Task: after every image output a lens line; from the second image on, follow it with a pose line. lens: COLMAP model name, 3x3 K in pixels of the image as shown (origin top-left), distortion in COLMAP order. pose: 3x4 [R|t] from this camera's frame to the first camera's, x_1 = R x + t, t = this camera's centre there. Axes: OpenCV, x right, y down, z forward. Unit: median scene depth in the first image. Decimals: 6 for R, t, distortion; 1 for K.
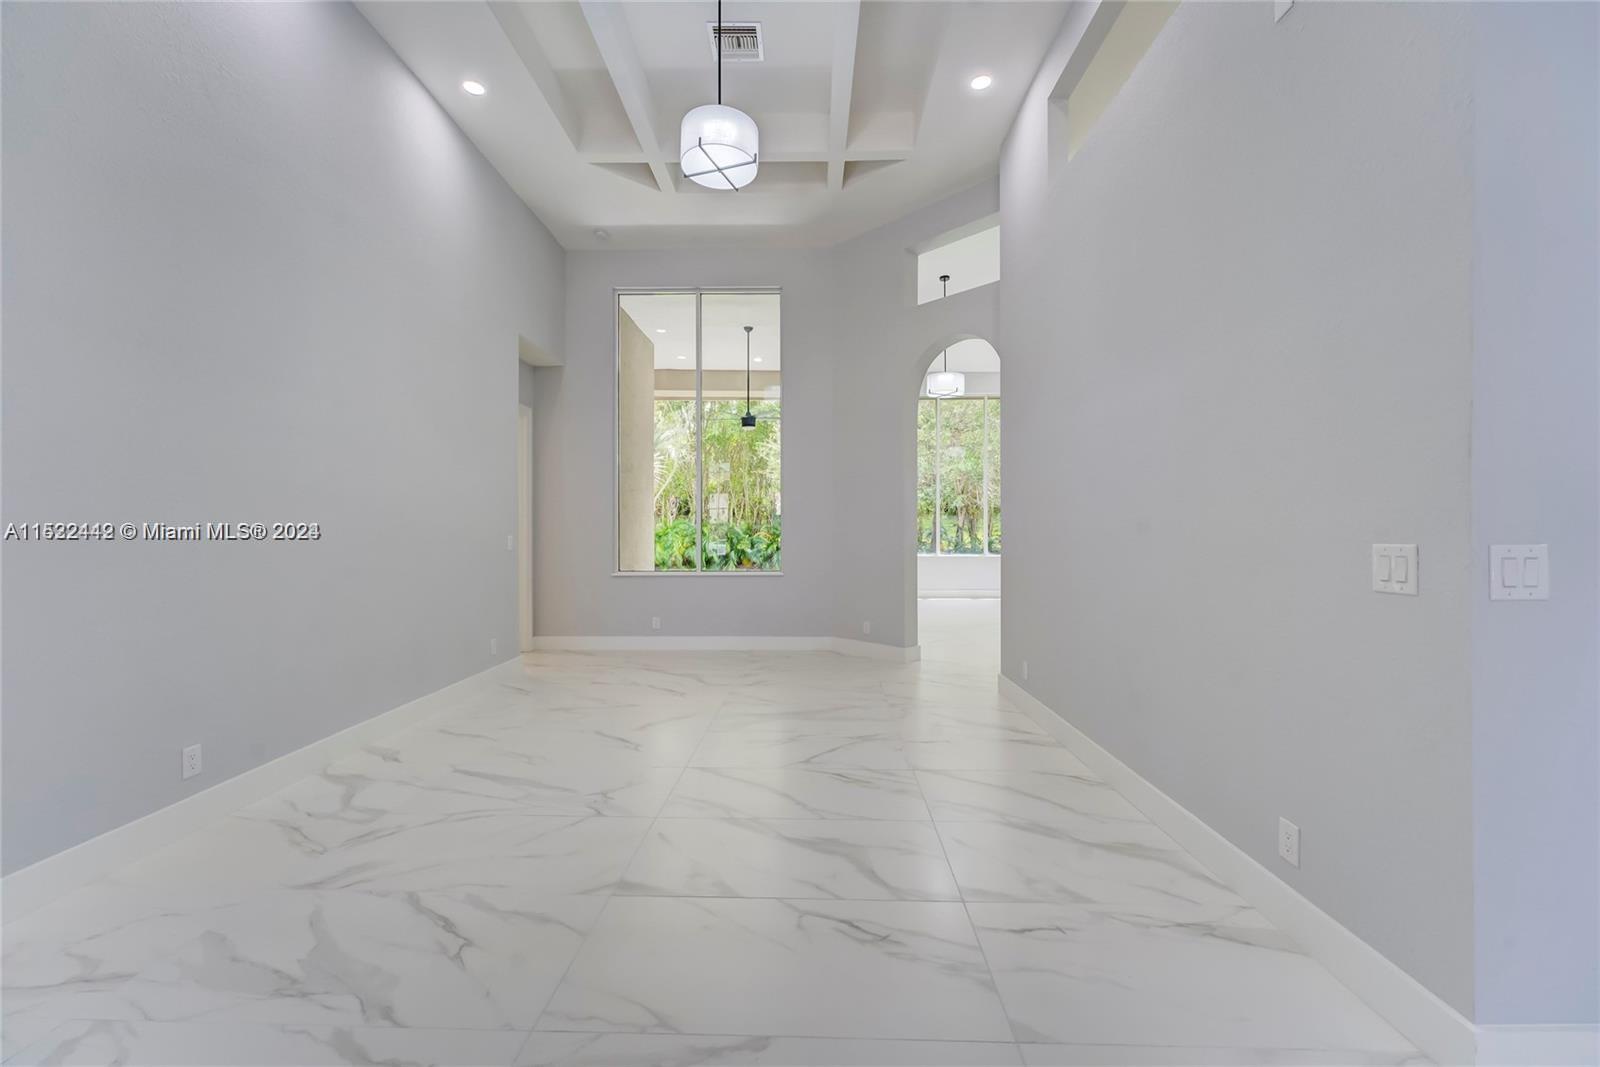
lens RADIAL K [[641.9, 0, 799.0], [0, 641.9, 531.4], [0, 0, 1]] dist [0.000494, -0.000459]
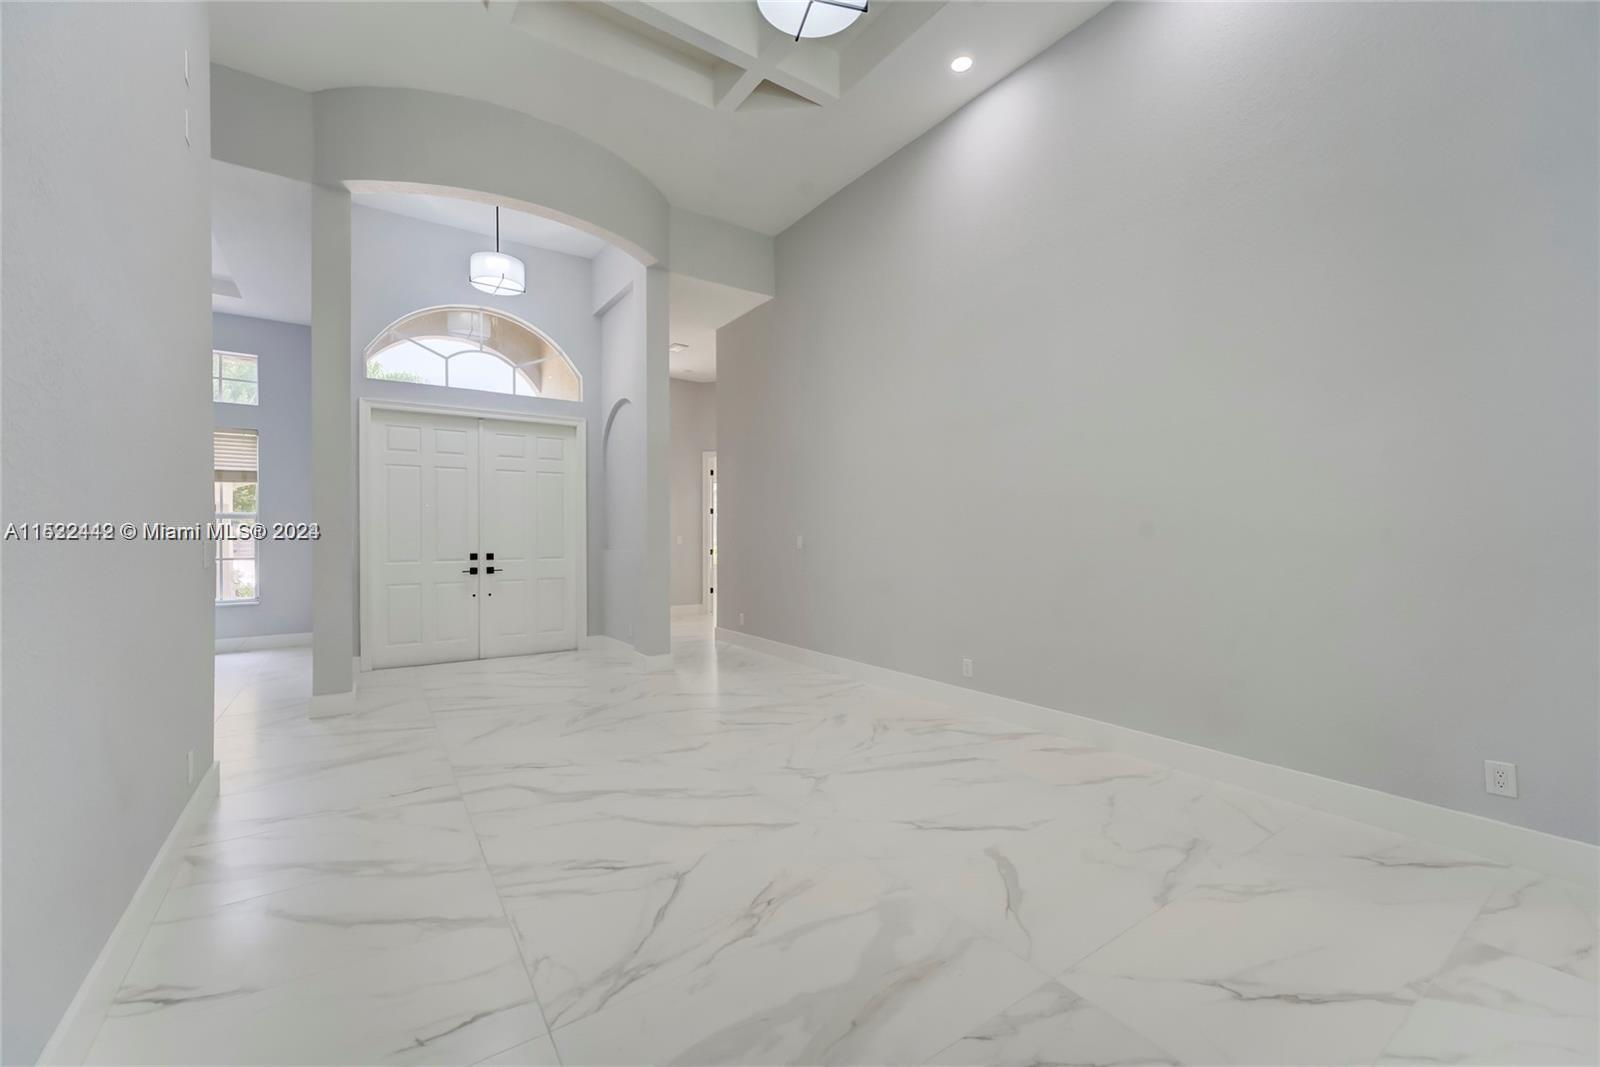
lens RADIAL K [[641.9, 0, 799.0], [0, 641.9, 534.5], [0, 0, 1]] dist [0.000494, -0.000459]
pose [[-0.807830, 0.004522, -0.589398, 0.350149], [0.003226, 0.999990, 0.003251, 0.002983], [0.589407, 0.000725, -0.807836, 1.866555]]
